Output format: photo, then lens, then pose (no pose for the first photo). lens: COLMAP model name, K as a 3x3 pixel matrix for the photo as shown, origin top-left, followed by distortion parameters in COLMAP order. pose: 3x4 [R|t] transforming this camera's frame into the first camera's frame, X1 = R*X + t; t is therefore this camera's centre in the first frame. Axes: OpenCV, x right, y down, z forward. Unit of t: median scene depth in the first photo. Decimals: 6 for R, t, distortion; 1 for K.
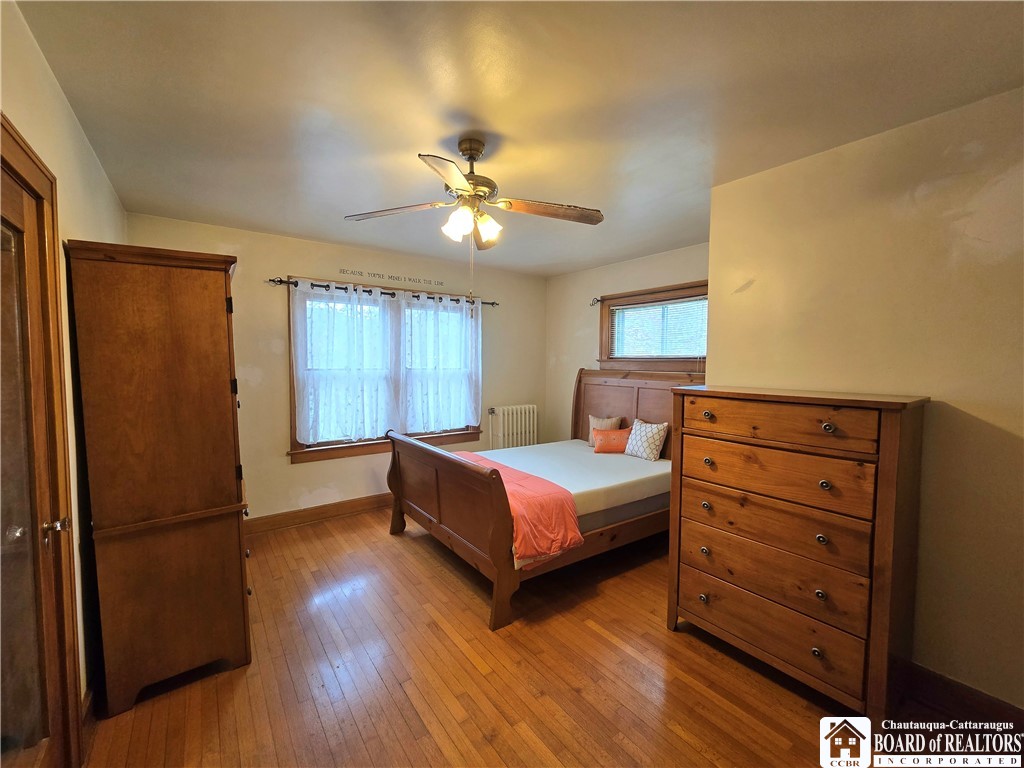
lens RADIAL K [[416.8, 0, 510.4], [0, 416.8, 381.8], [0, 0, 1]] dist [-0.000897, -0.000188]
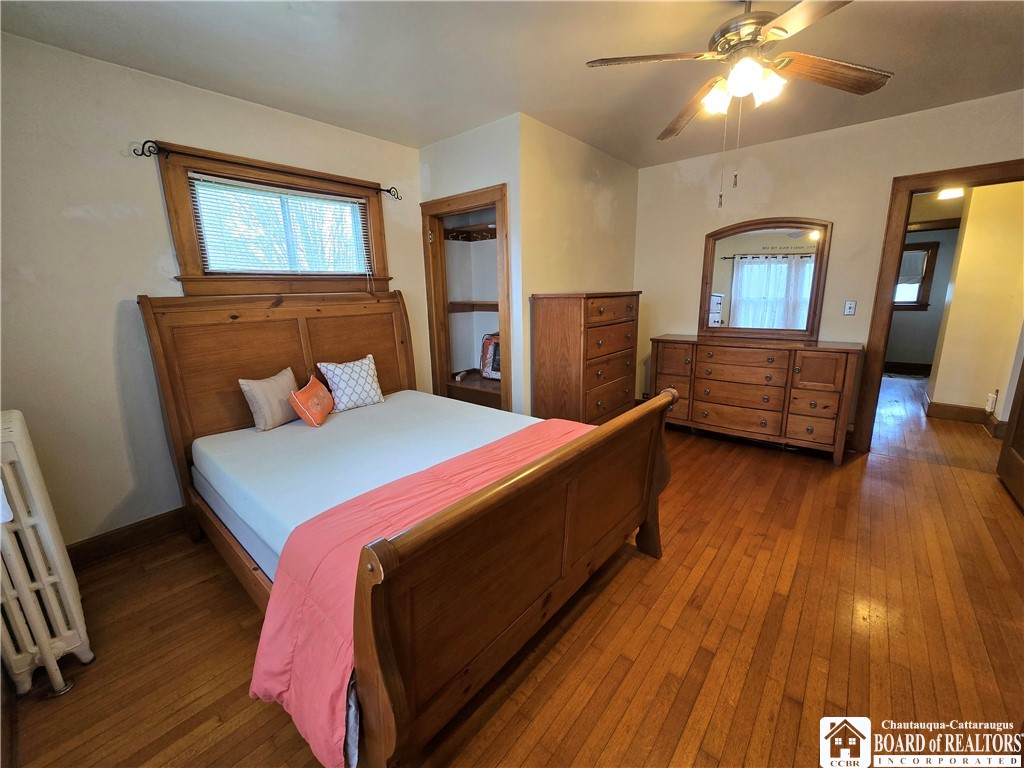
lens RADIAL K [[416.8, 0, 510.4], [0, 416.8, 381.8], [0, 0, 1]] dist [-0.000897, -0.000188]
pose [[-0.228065, -0.213821, 0.949877, -0.467407], [0.073517, 0.969021, 0.235782, -0.022888], [-0.970866, 0.123606, -0.205280, 0.882510]]
